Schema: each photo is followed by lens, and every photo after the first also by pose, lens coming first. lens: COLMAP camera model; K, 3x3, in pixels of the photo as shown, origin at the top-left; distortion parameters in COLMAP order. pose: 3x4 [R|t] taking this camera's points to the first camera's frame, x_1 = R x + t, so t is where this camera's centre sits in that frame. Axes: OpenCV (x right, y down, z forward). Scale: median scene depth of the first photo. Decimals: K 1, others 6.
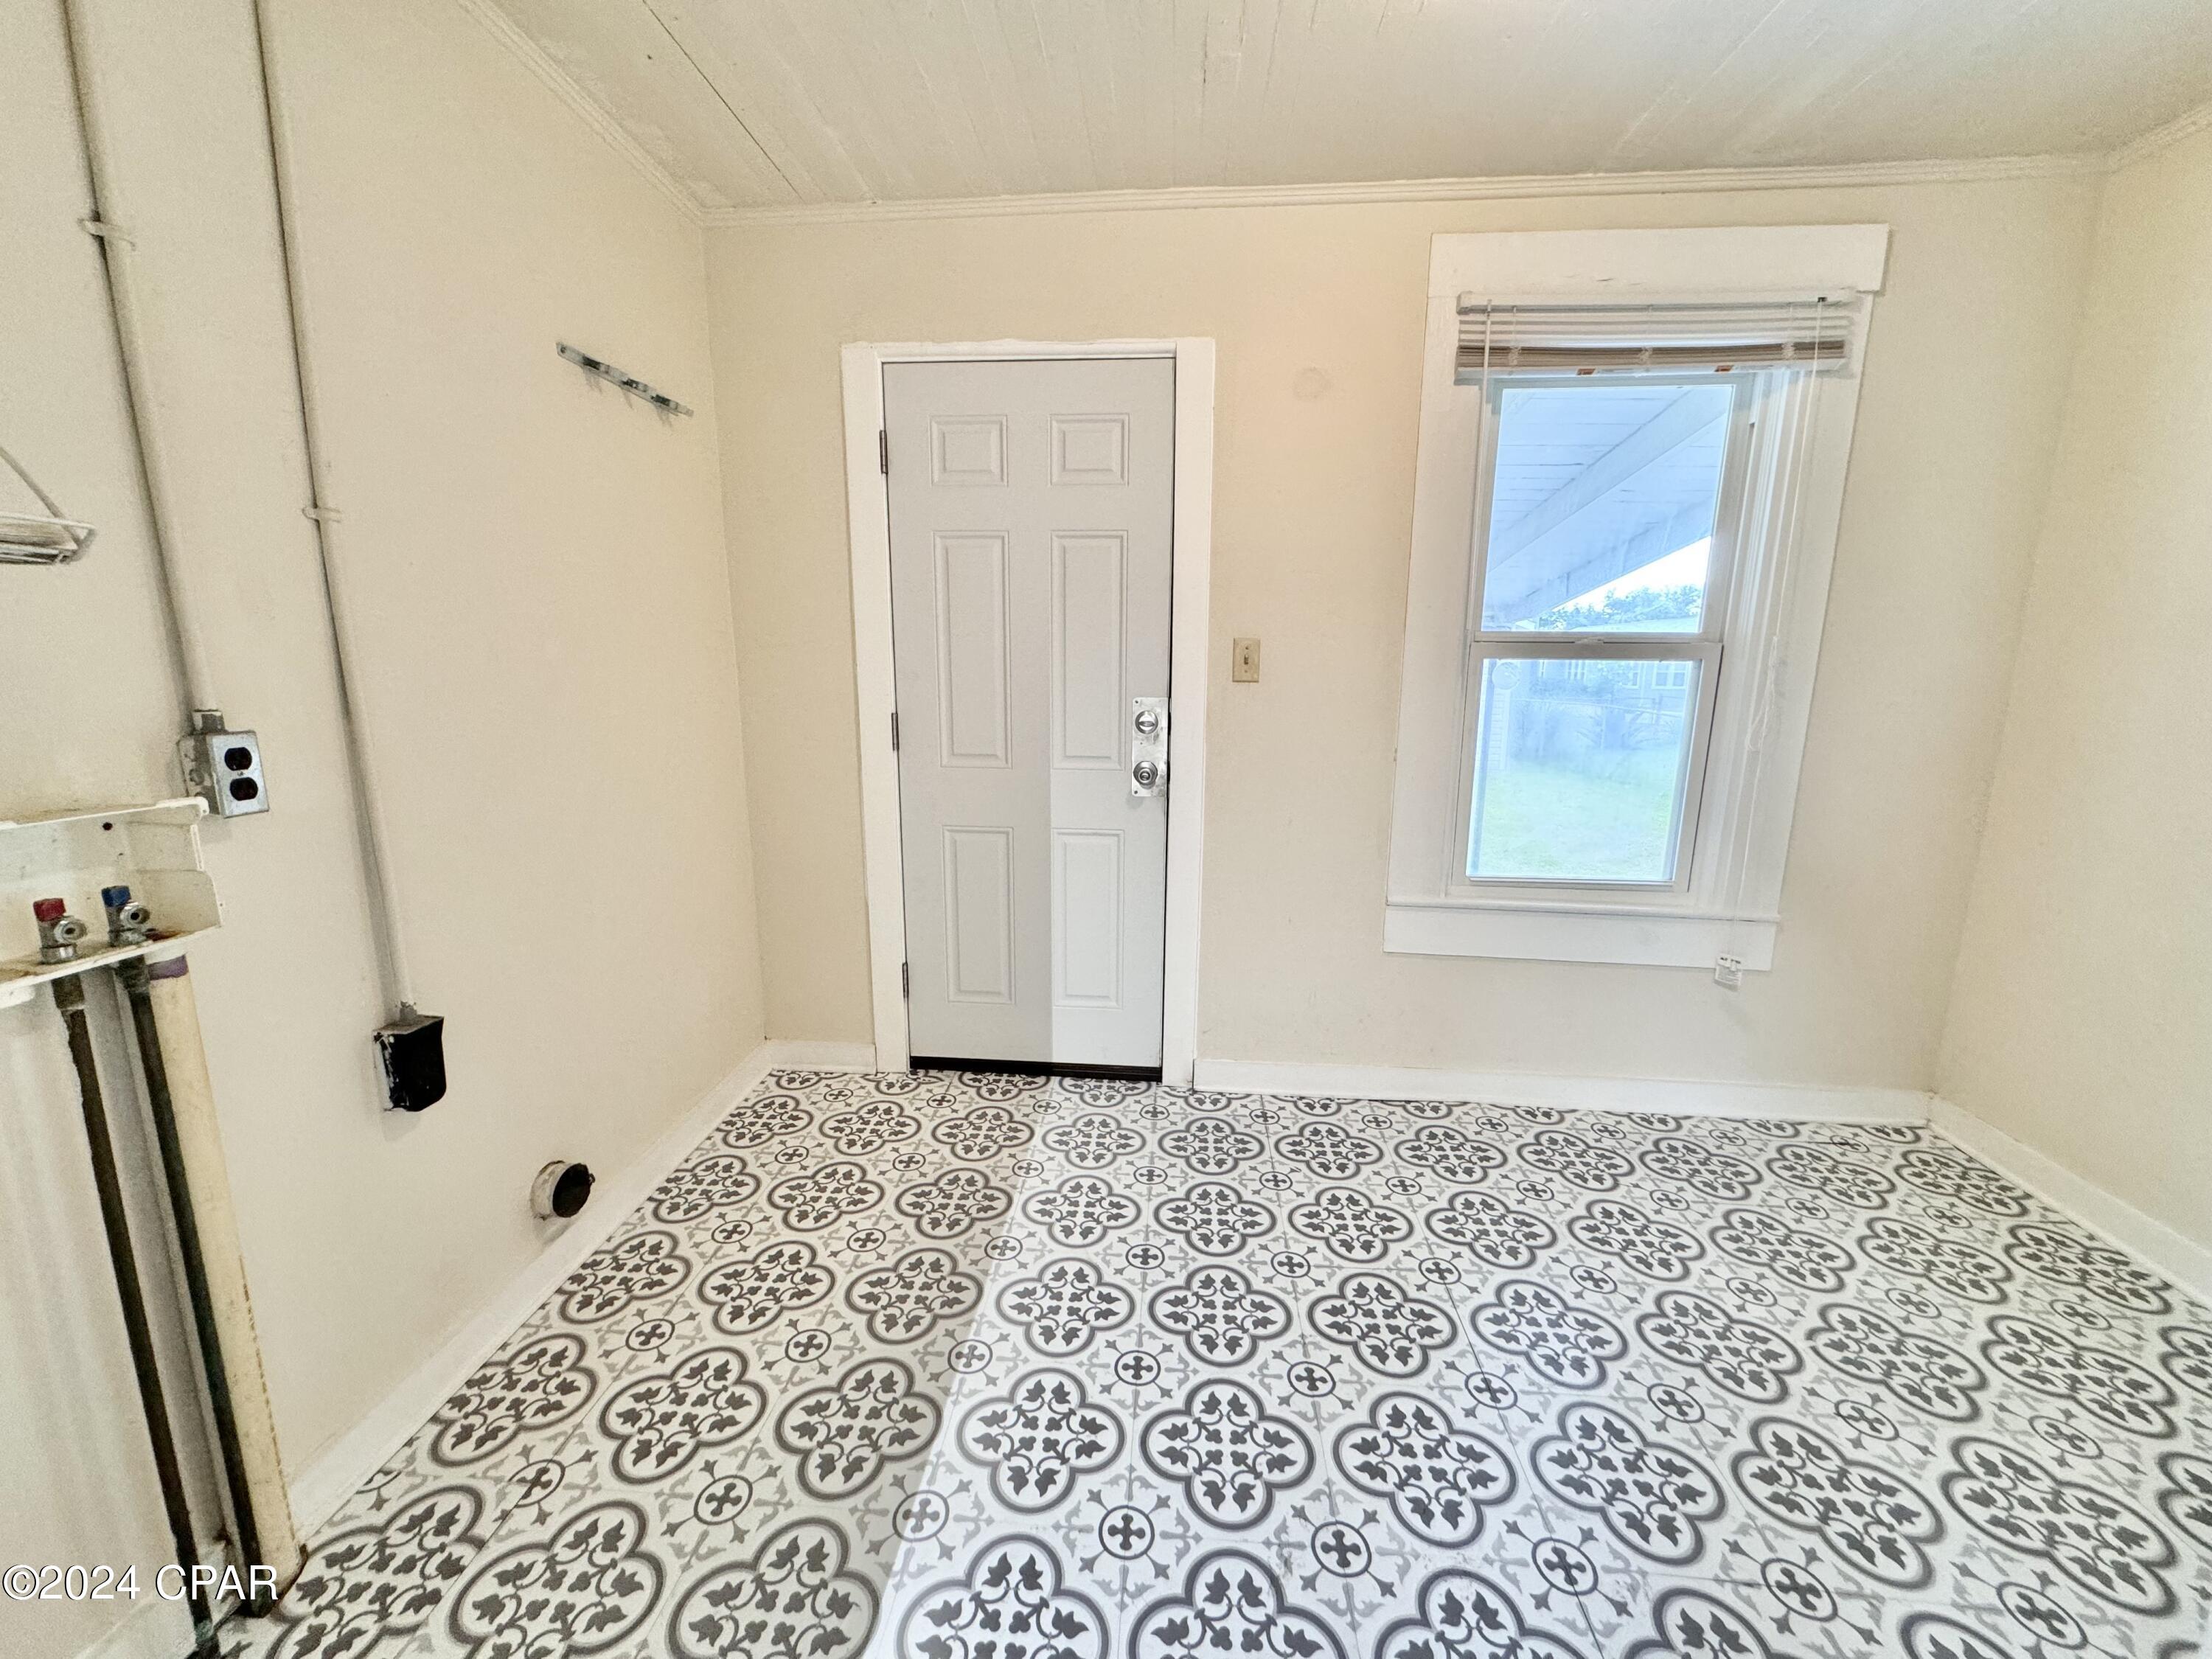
lens RADIAL K [[893.0, 0, 1106.0], [0, 893.0, 829.5], [0, 0, 1]] dist [0.000921, 0.000101]
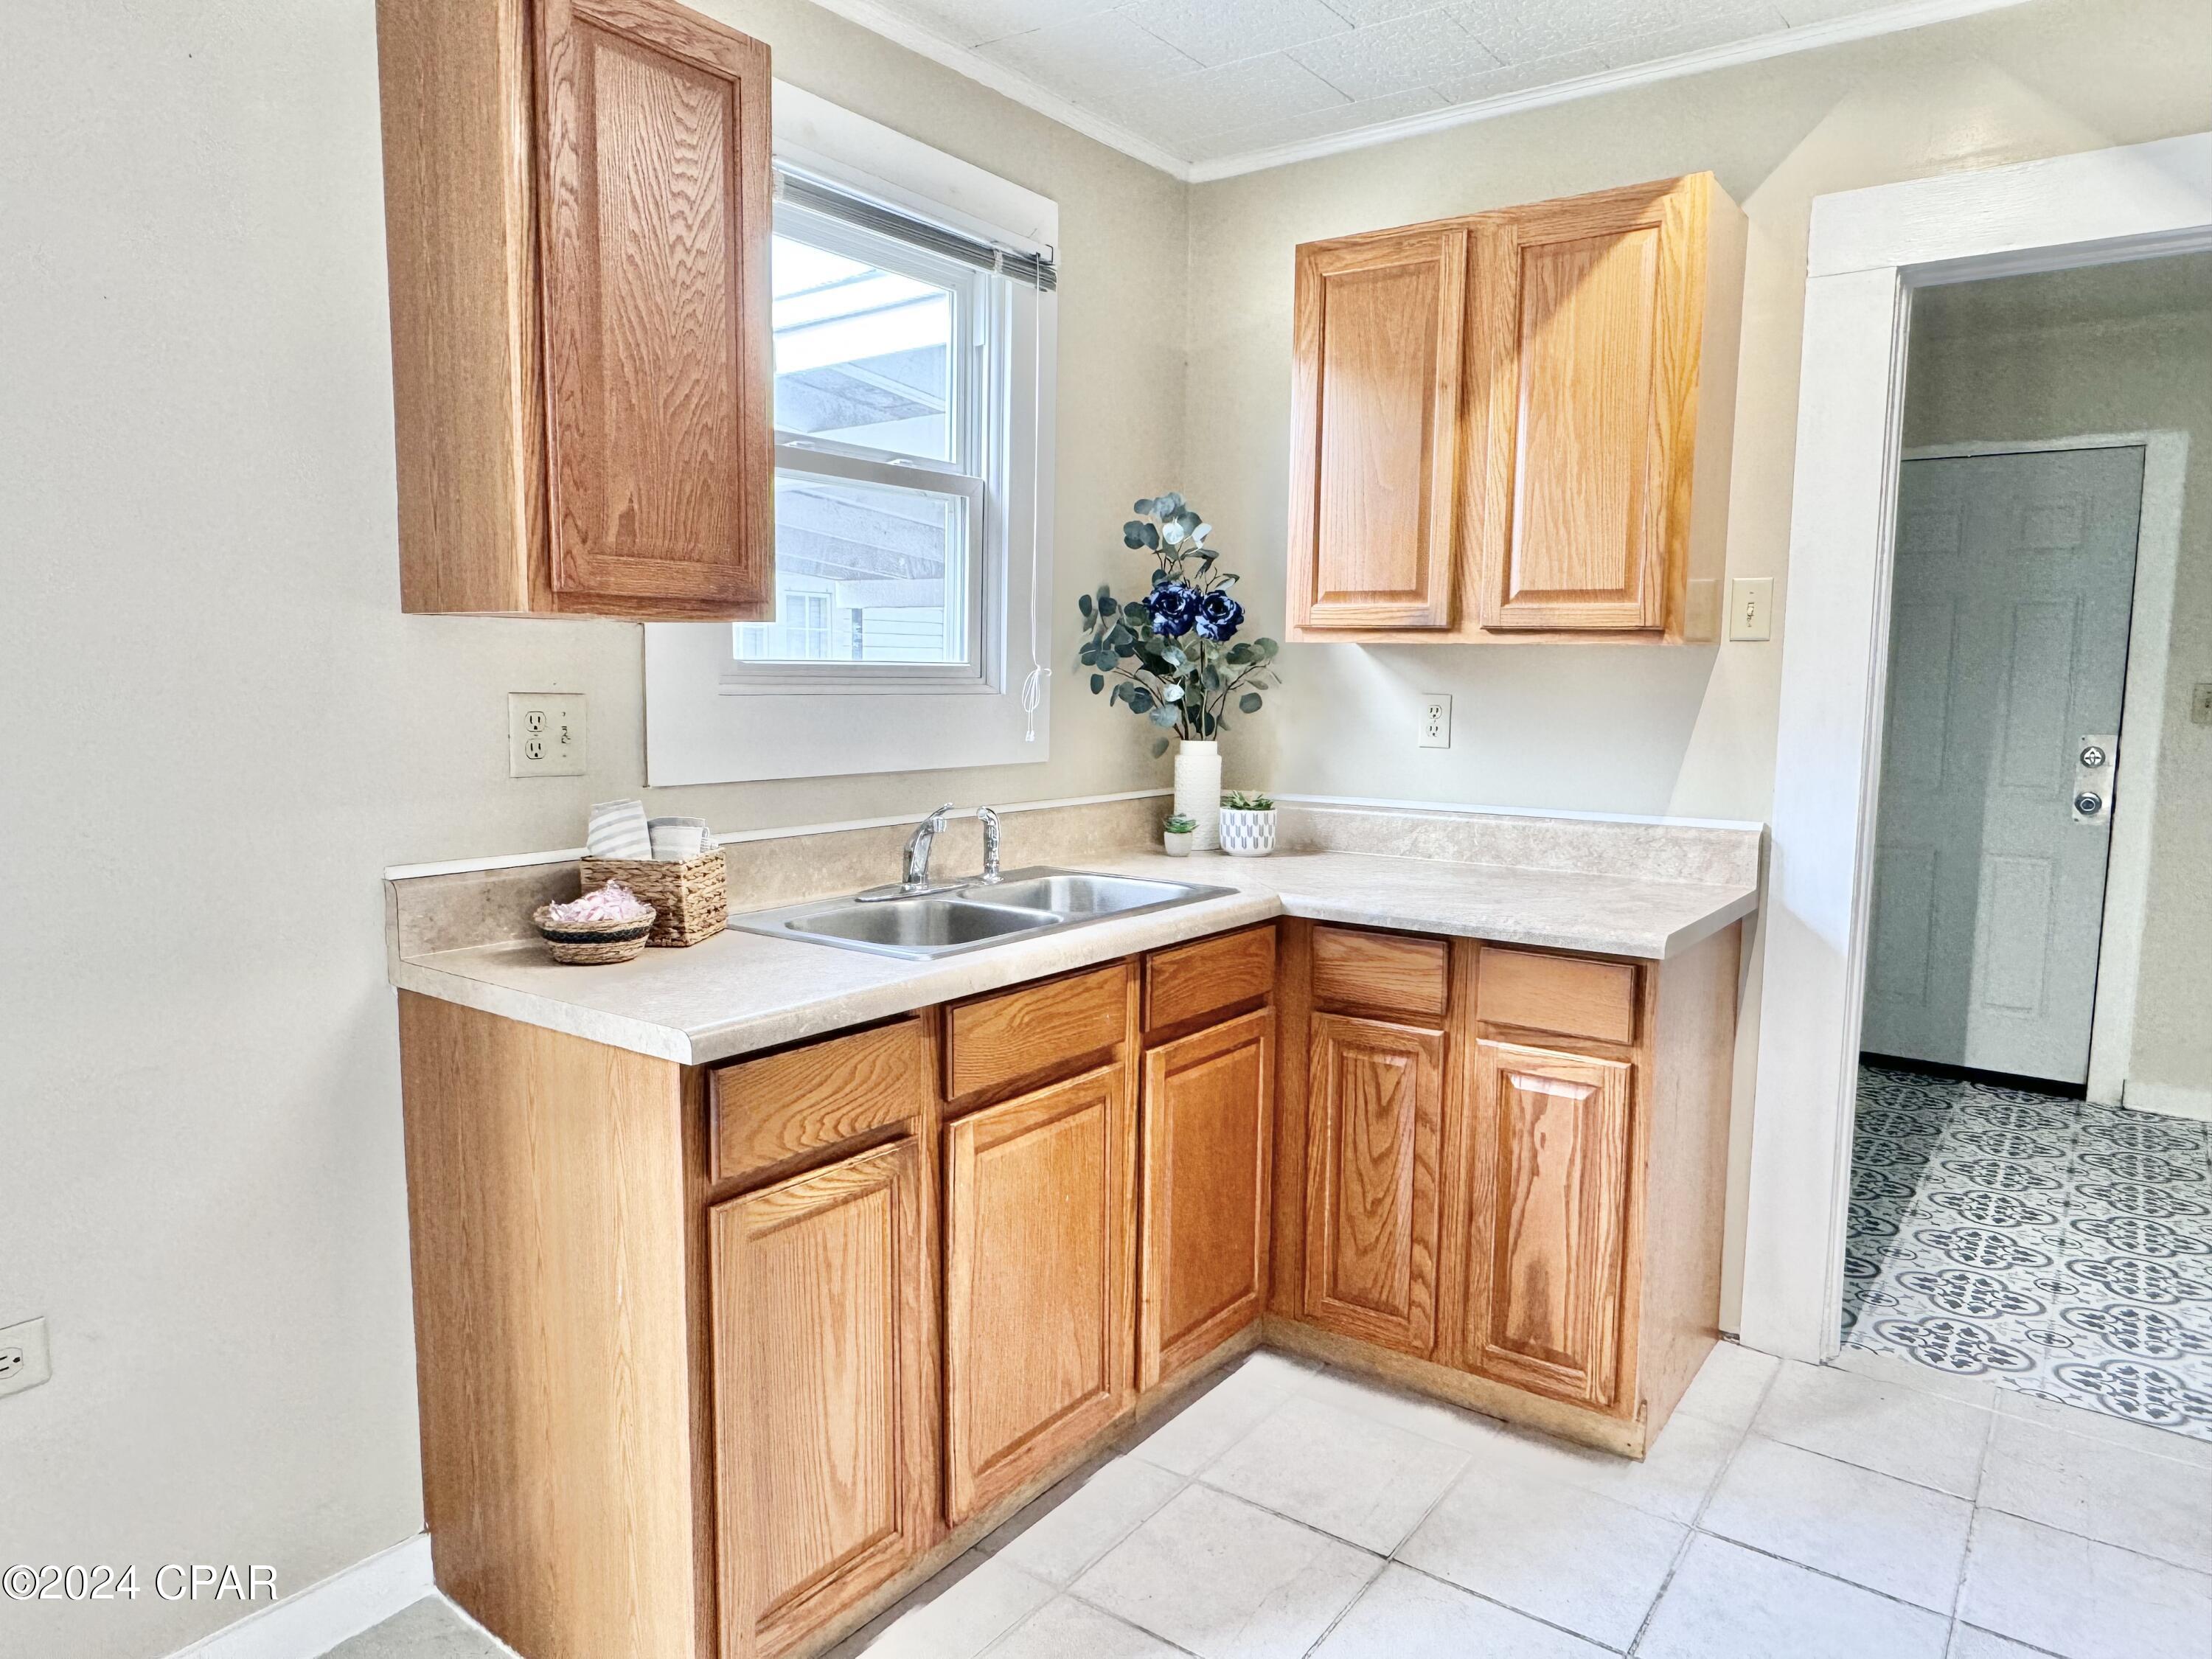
lens RADIAL K [[1444.3, 0, 1106.0], [0, 1444.3, 829.5], [0, 0, 1]] dist [0.004622, -0.008493]
pose [[0.861771, 0.056385, -0.504155, -0.100782], [-0.101044, 0.992969, -0.061663, 0.203582], [0.497133, 0.104081, 0.861409, -1.144541]]
